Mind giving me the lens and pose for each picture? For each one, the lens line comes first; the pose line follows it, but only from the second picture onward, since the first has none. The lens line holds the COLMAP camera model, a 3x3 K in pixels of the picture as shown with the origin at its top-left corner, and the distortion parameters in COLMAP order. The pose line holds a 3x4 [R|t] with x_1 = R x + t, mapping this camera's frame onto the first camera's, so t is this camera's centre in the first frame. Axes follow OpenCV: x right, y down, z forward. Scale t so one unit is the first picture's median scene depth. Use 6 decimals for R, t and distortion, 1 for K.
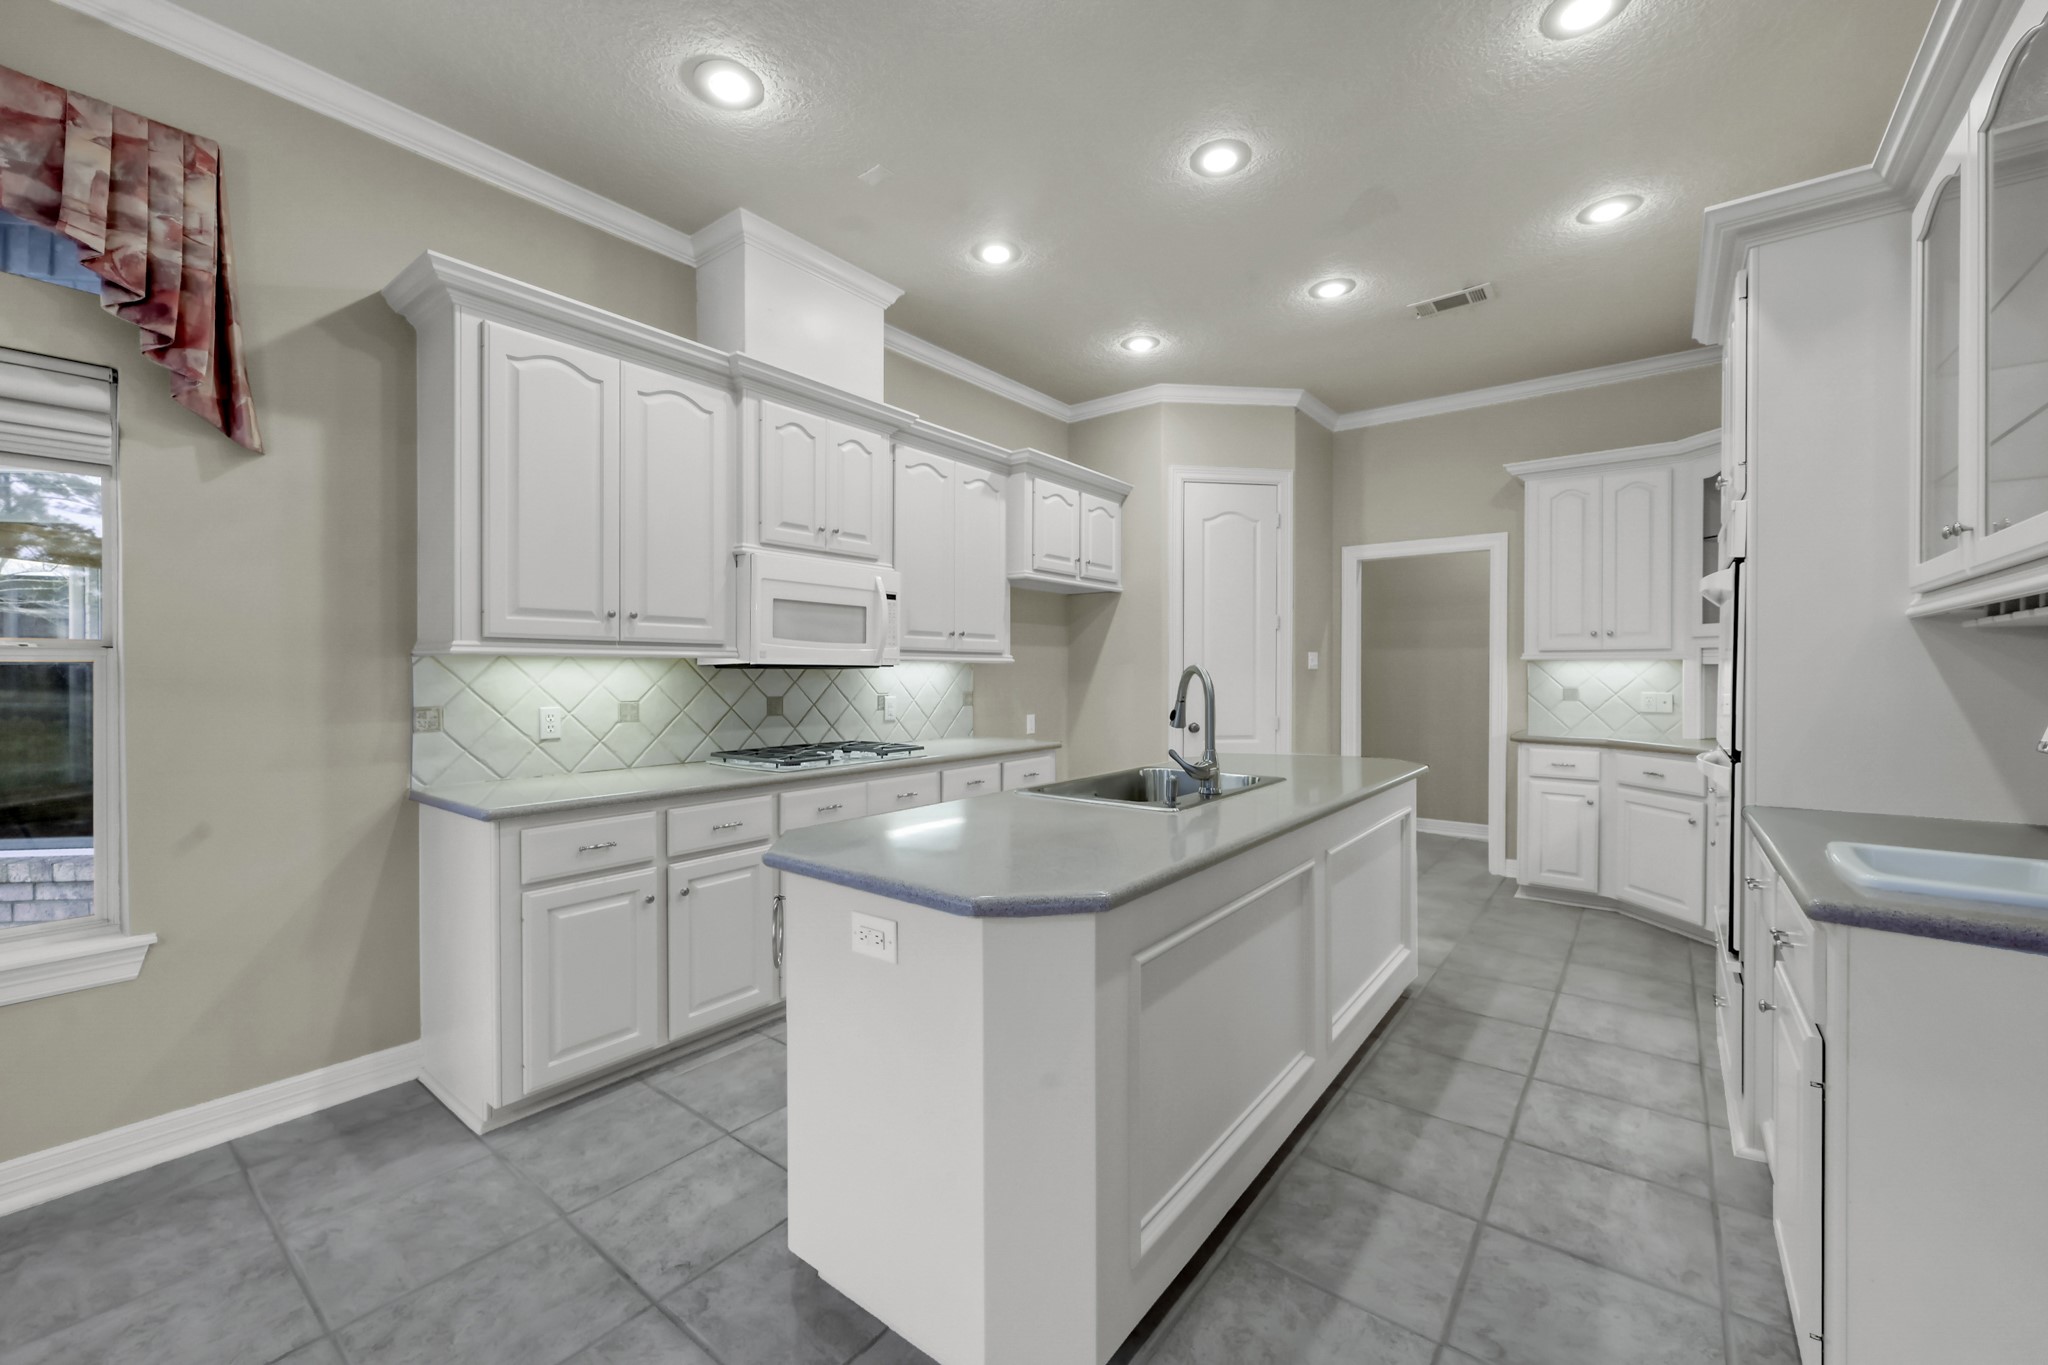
lens RADIAL K [[810.3, 0, 1031.0], [0, 810.3, 678.1], [0, 0, 1]] dist [-0.000201, -0.000175]
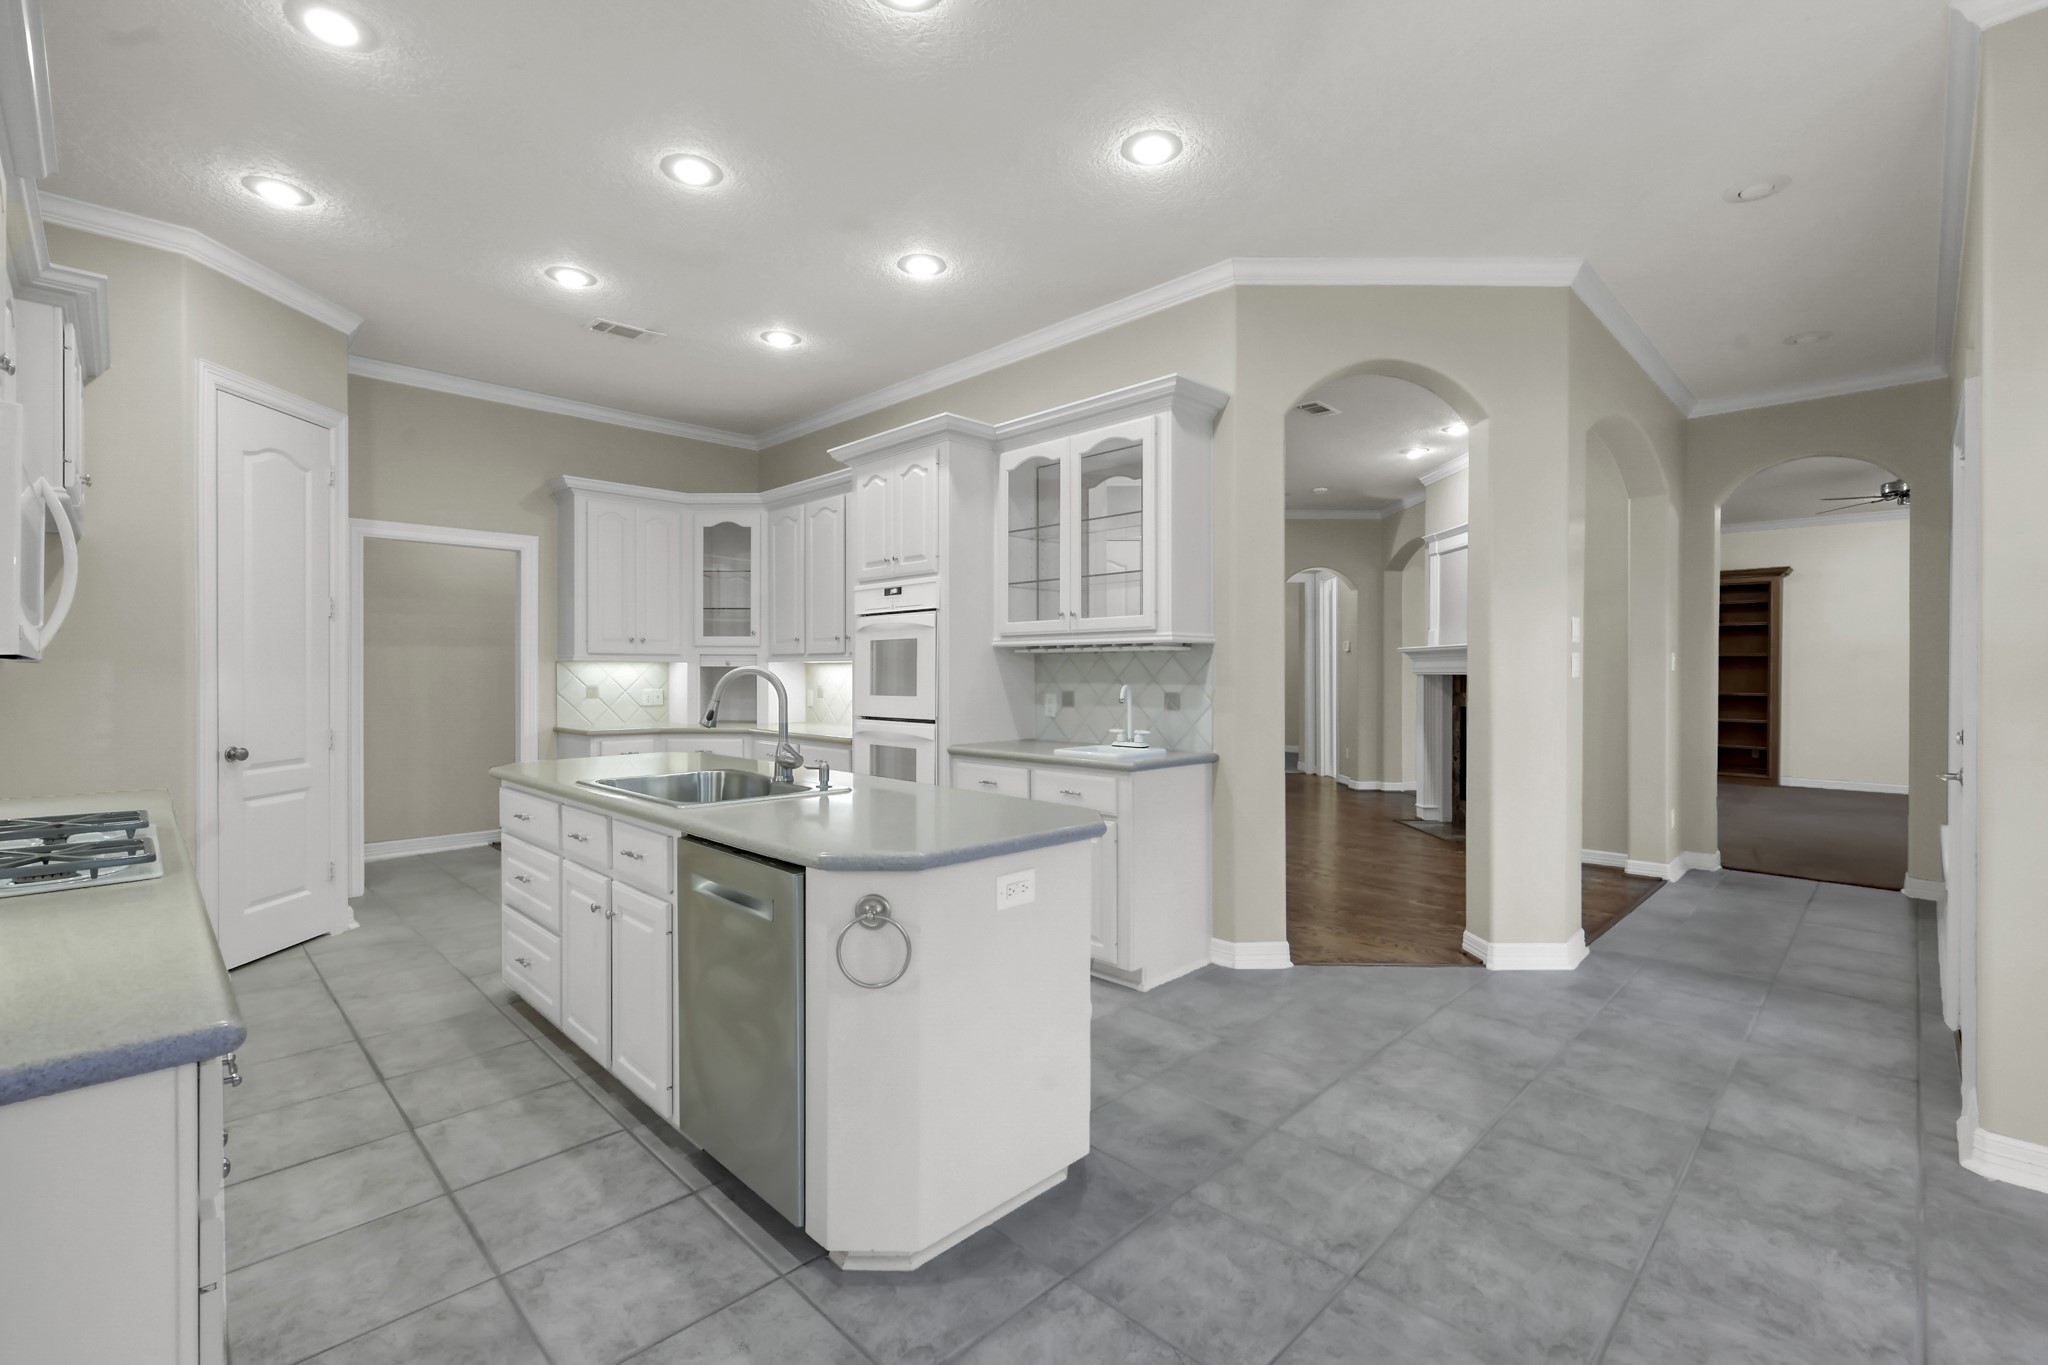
lens RADIAL K [[905.9, 0, 1014.8], [0, 905.9, 677.2], [0, 0, 1]] dist [-0.000077, 0.000143]
pose [[0.131897, -0.005541, 0.991248, -0.532519], [0.007426, 0.999962, 0.004602, -0.002579], [-0.991236, 0.006754, 0.131933, 0.281207]]
